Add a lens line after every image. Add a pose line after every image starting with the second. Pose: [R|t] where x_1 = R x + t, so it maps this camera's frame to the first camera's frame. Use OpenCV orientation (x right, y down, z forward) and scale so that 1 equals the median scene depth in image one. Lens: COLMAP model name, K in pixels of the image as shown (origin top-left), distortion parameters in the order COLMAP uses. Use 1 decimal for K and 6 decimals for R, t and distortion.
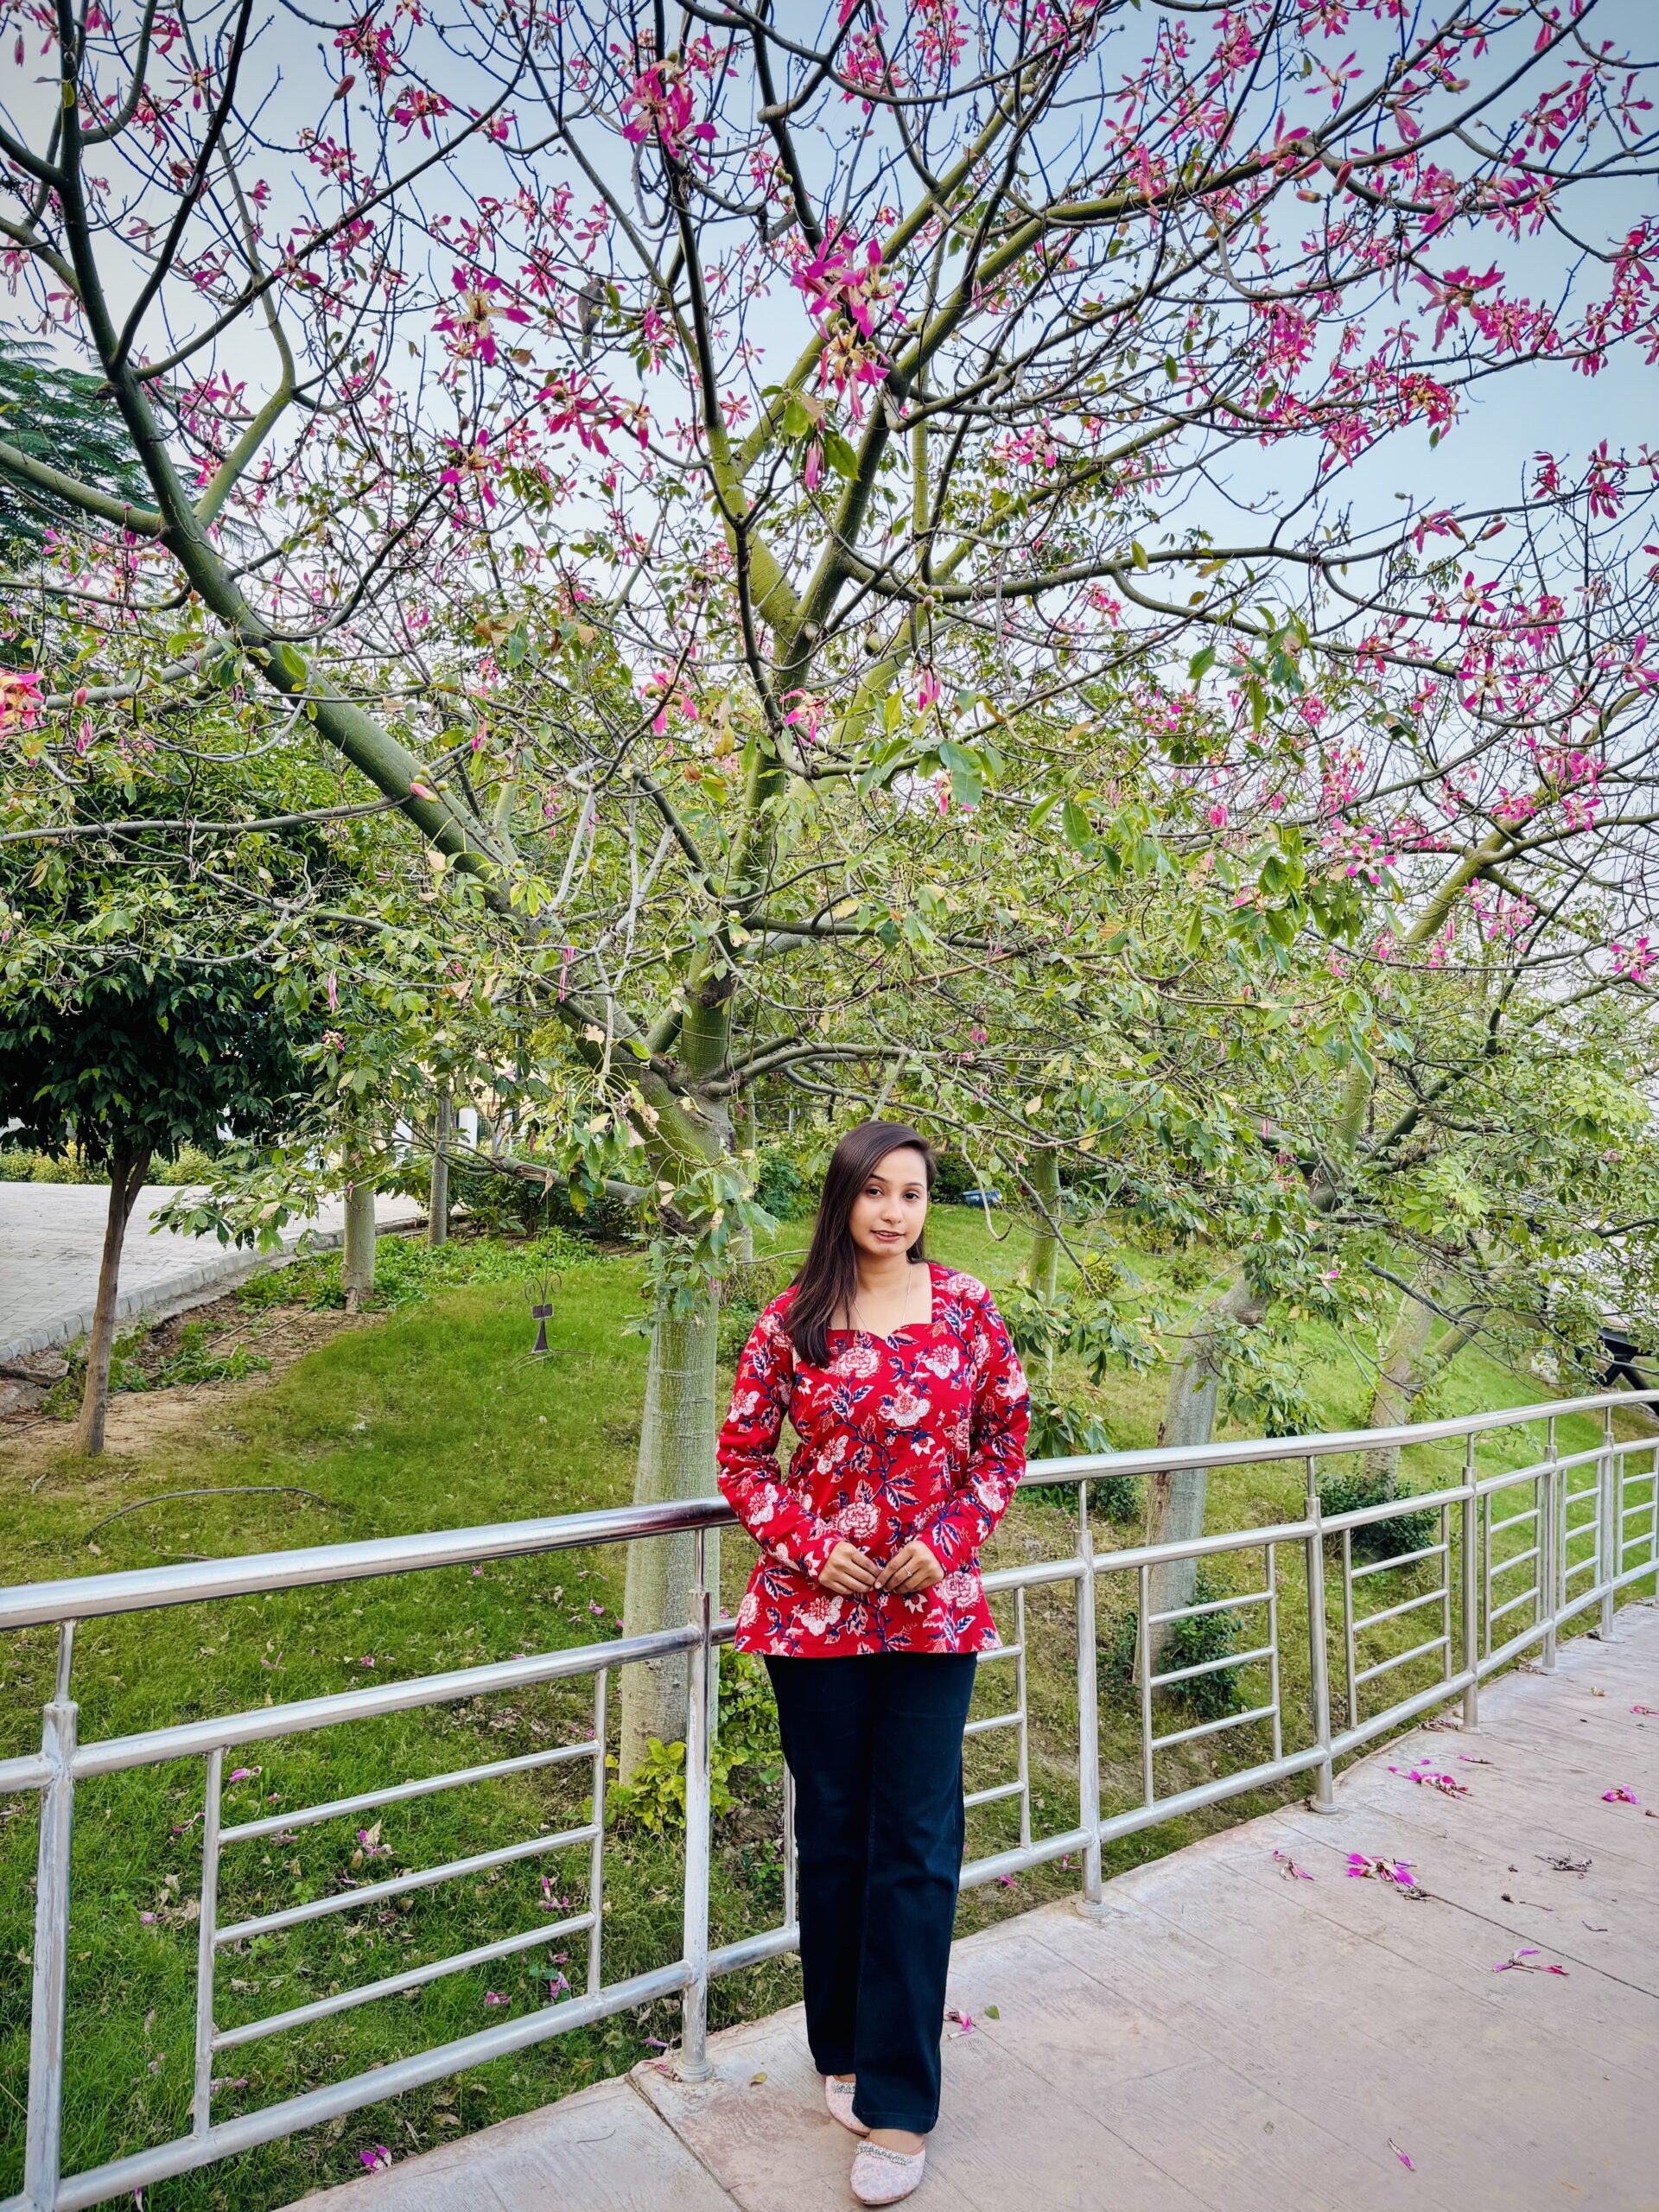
lens RADIAL K [[1647.9, 0, 836.6], [0, 1647.9, 1101.1], [0, 0, 1]] dist [0.030110, -0.056343]
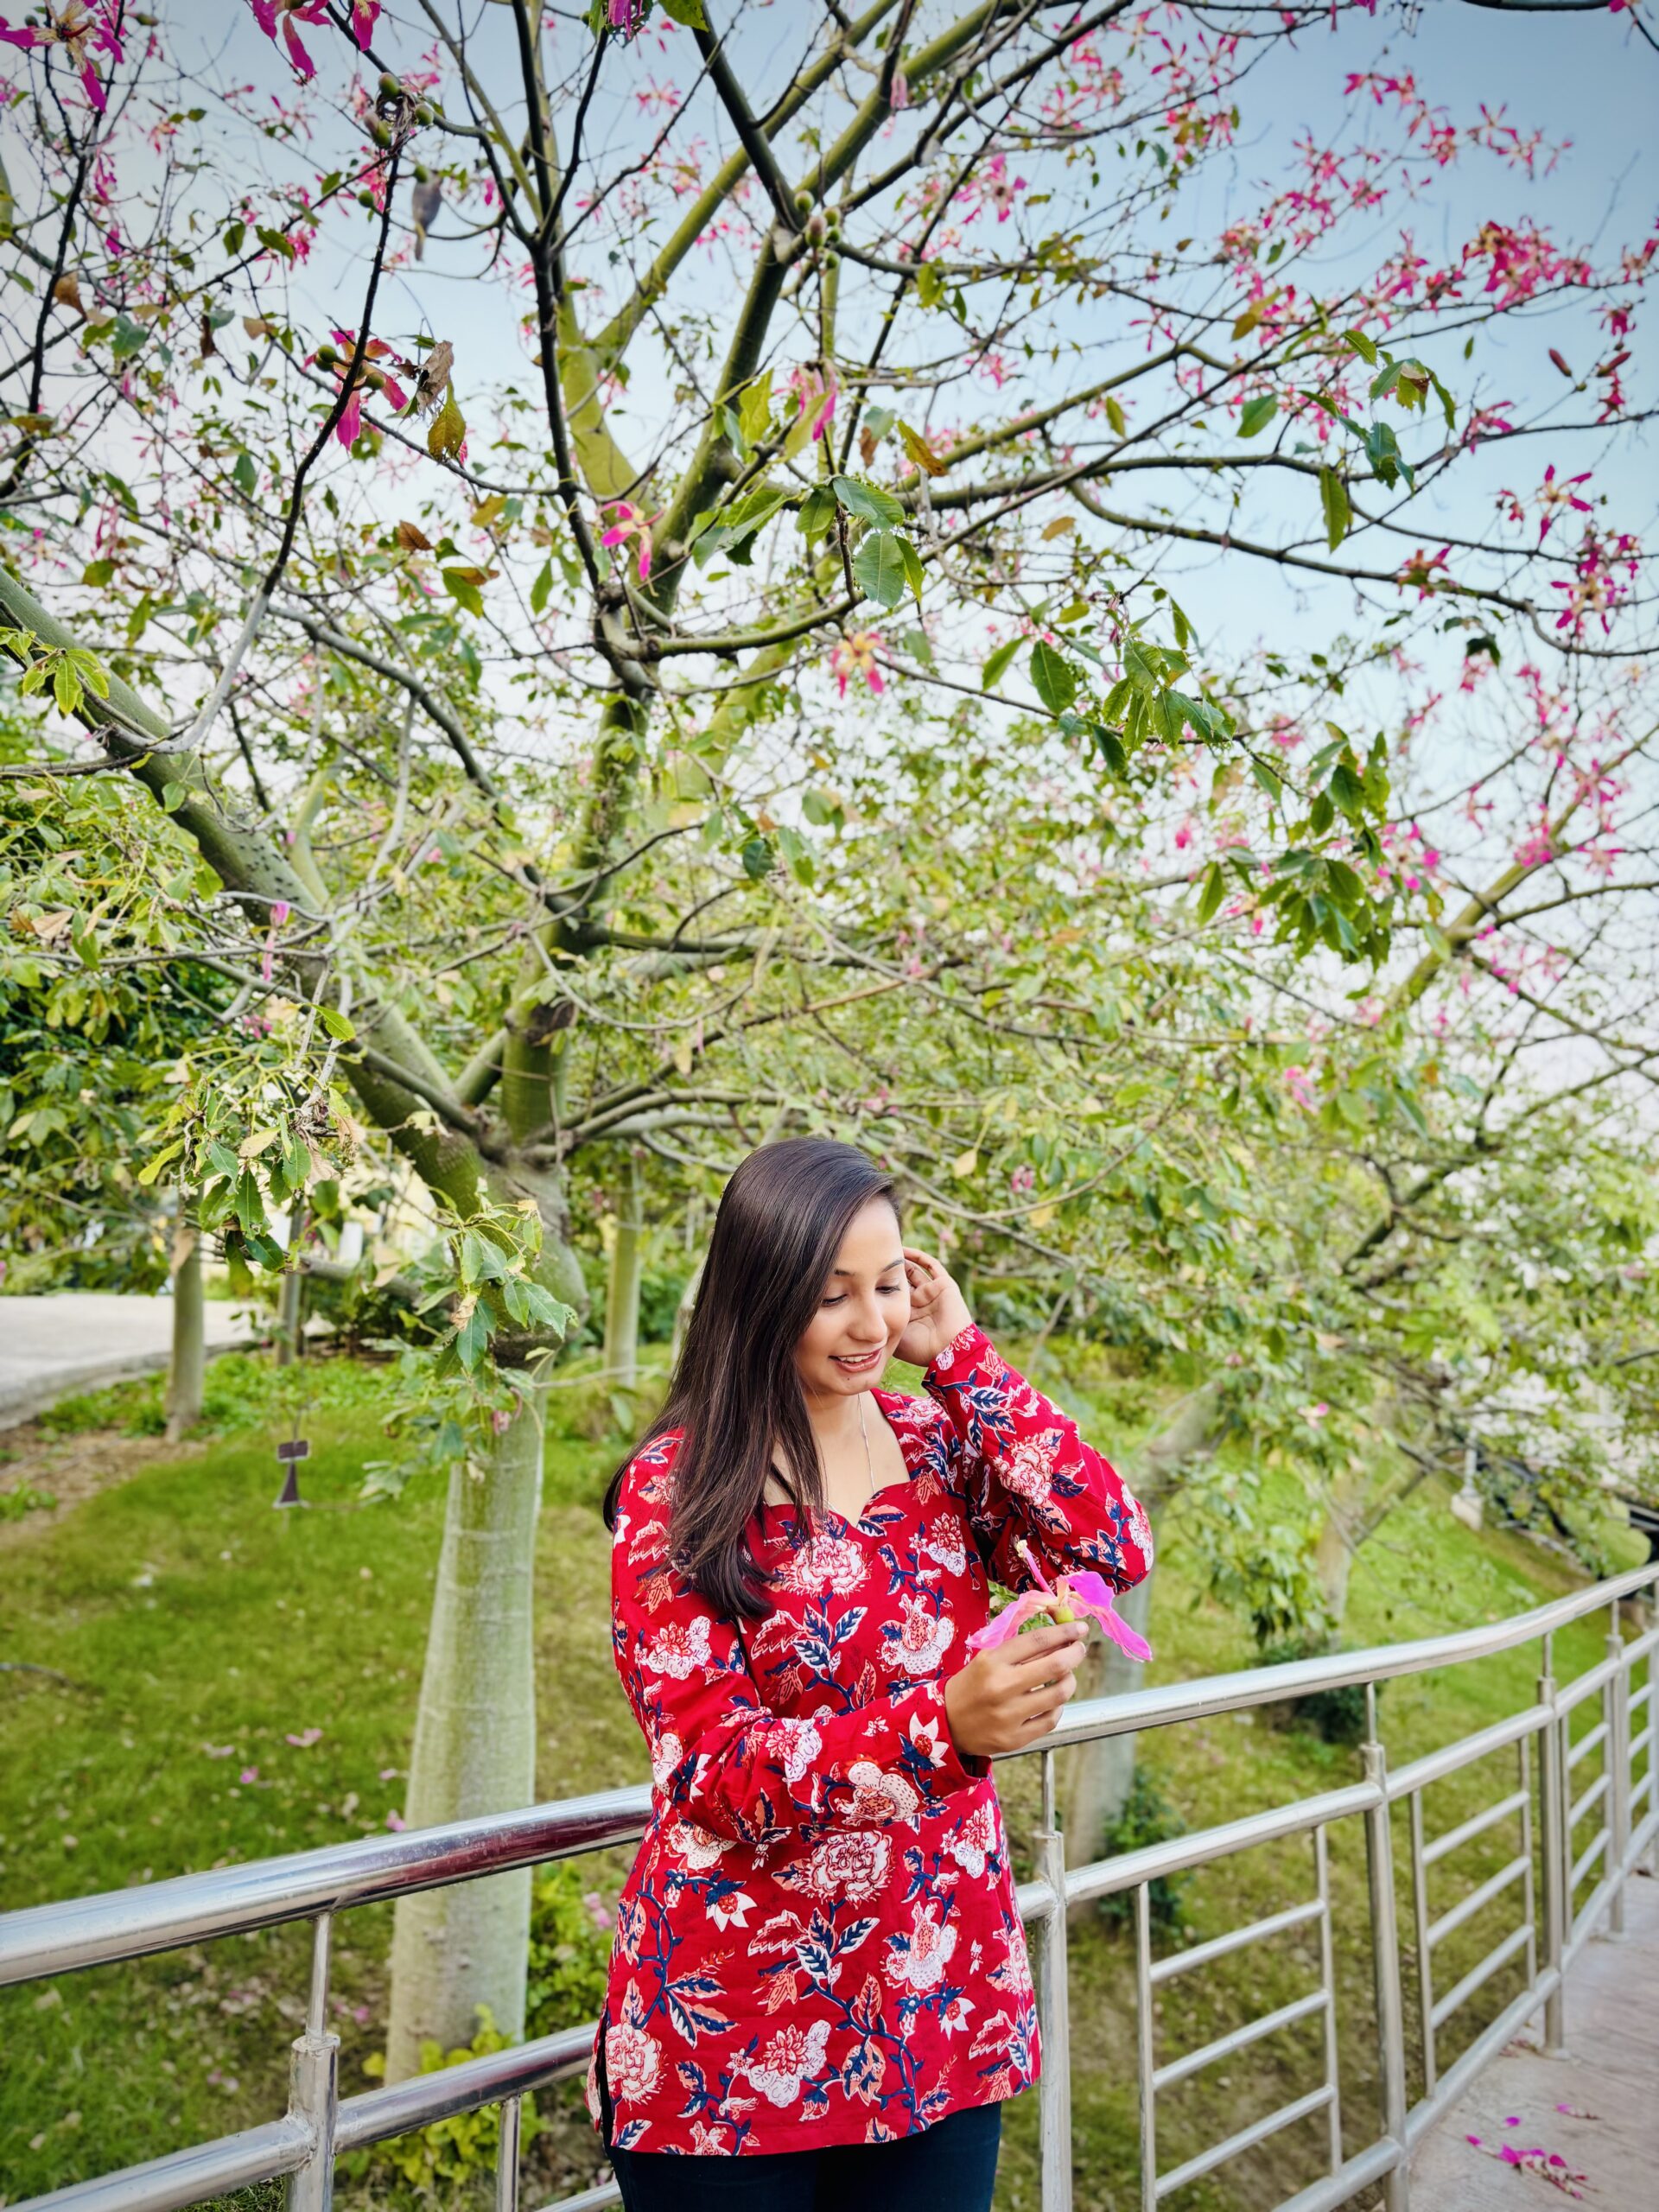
lens RADIAL K [[1647.1, 0, 828.2], [0, 1647.1, 1093.8], [0, 0, 1]] dist [0.036431, -0.056415]
pose [[0.998458, 0.020856, 0.051450, 0.016329], [-0.016641, 0.996573, -0.081031, 0.020631], [-0.052964, 0.080050, 0.995383, 0.200202]]
